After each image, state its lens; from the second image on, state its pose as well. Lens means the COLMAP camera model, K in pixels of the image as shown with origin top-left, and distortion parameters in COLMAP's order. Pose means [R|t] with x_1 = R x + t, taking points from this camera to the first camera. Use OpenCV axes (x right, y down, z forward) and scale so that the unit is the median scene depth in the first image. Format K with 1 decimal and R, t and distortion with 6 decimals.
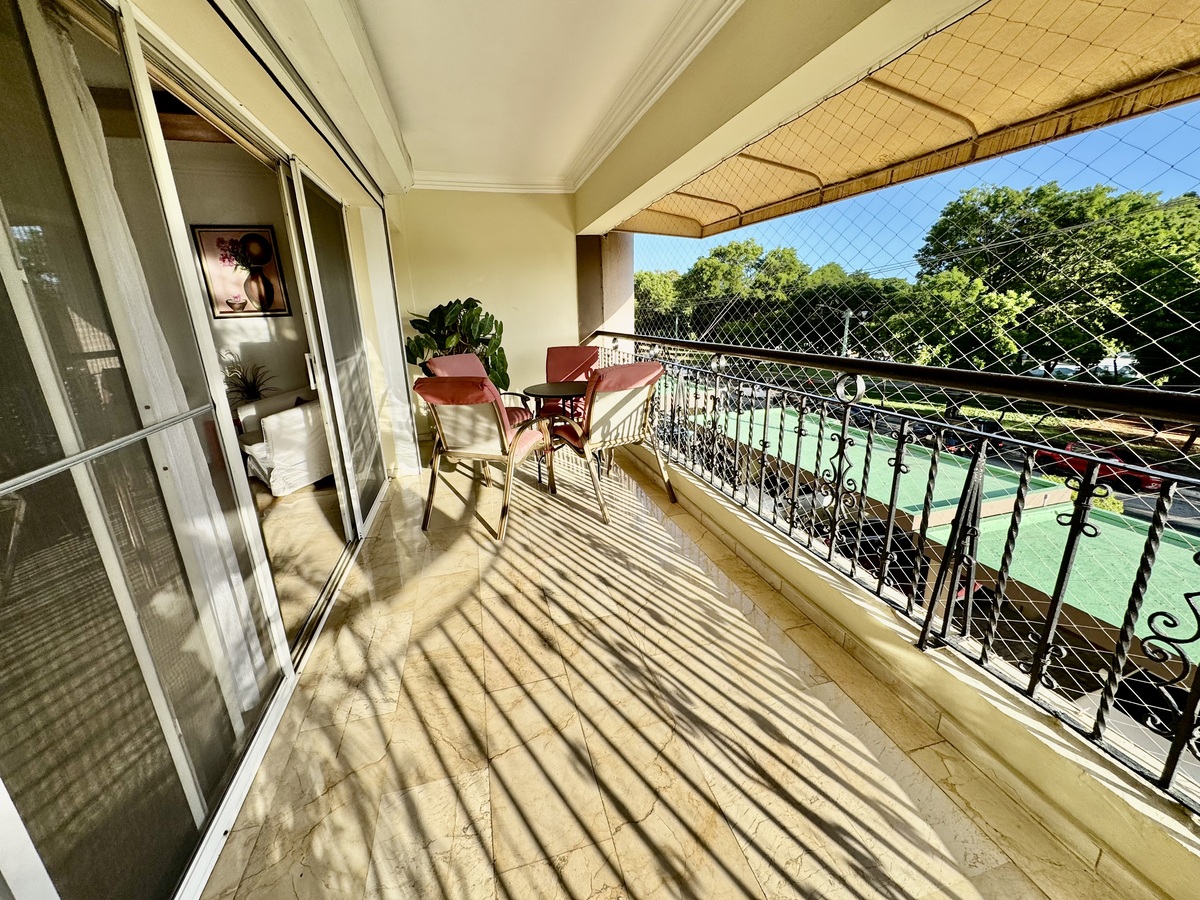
lens RADIAL K [[481.9, 0, 606.2], [0, 481.9, 446.1], [0, 0, 1]] dist [-0.000141, -0.000090]
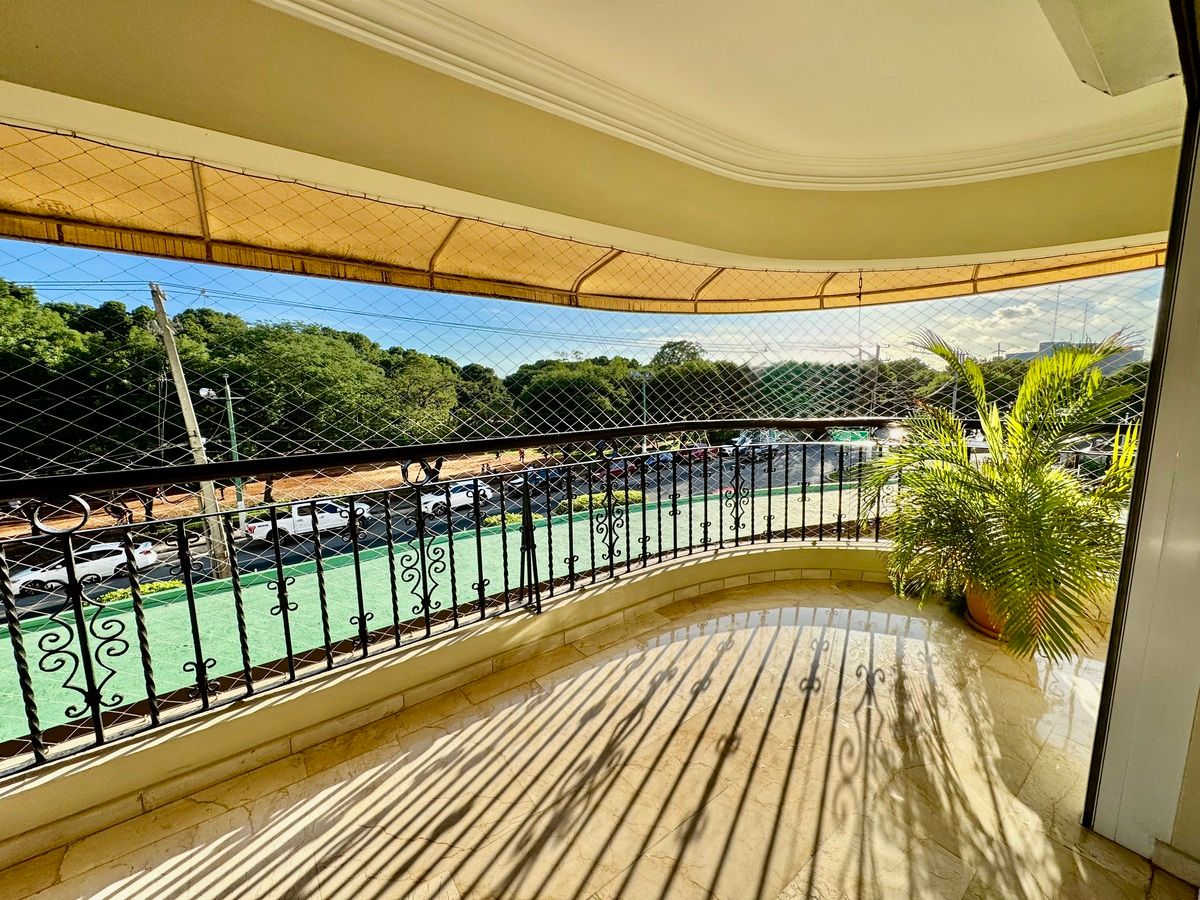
lens RADIAL K [[481.9, 0, 605.8], [0, 481.9, 448.9], [0, 0, 1]] dist [-0.000141, -0.000090]
pose [[-0.382671, -0.083912, 0.920066, -0.783175], [0.275917, 0.940039, 0.200492, -0.315984], [-0.881722, 0.330584, -0.336573, 1.155700]]
